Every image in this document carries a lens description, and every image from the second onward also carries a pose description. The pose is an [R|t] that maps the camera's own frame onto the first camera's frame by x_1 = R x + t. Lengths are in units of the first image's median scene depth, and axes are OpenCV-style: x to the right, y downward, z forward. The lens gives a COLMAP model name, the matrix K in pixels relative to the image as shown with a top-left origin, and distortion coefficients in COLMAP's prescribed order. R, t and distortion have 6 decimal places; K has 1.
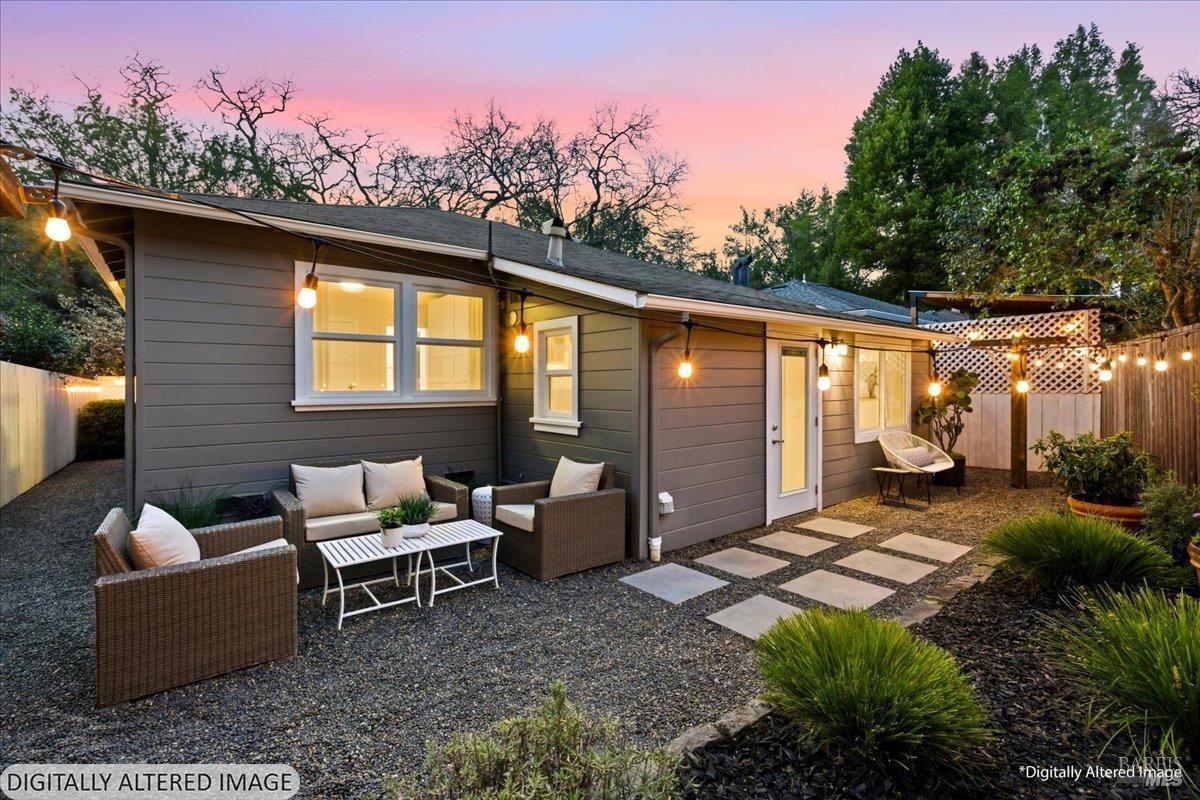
lens RADIAL K [[531.3, 0, 600.0], [0, 531.3, 400.0], [0, 0, 1]] dist [-0.018439, -0.000003]
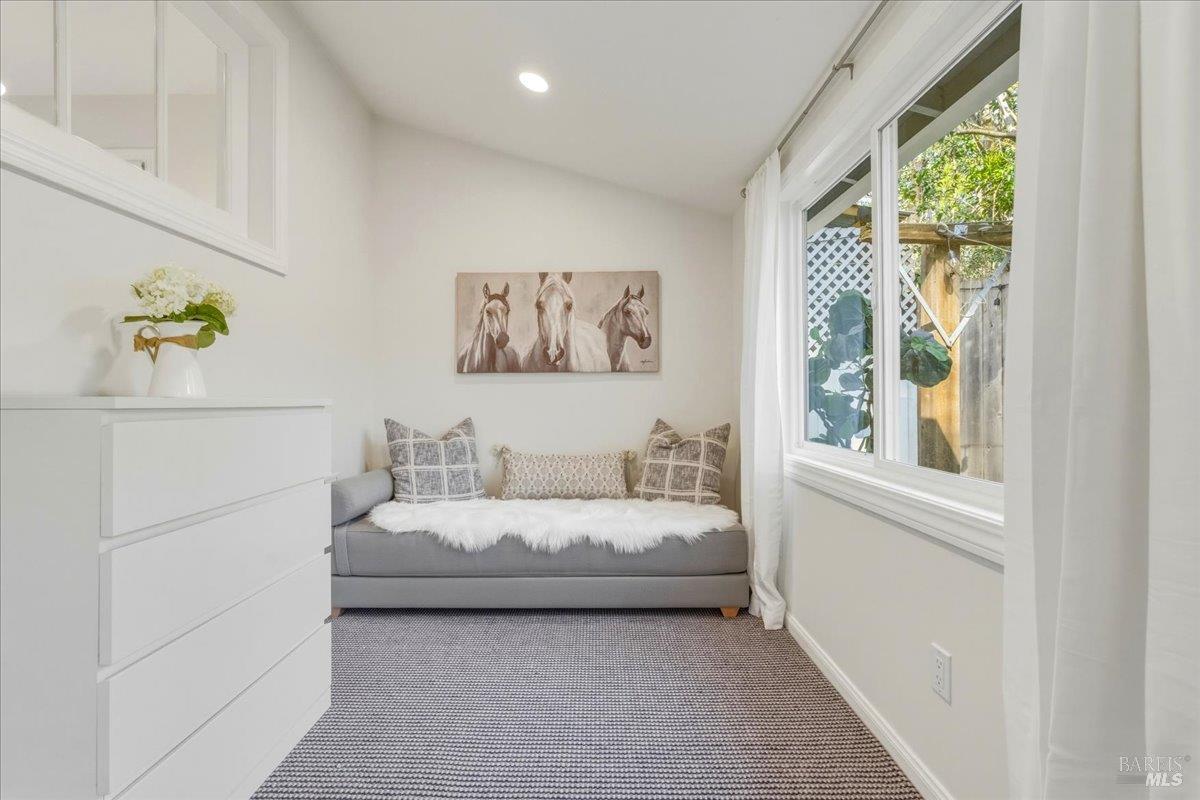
lens RADIAL K [[531.3, 0, 600.0], [0, 531.3, 400.0], [0, 0, 1]] dist [-0.018439, -0.000003]
pose [[0.618782, -0.001040, 0.785562, 0.277208], [0.018688, 0.999736, -0.013396, 0.024777], [-0.785340, 0.022970, 0.618638, 0.976060]]
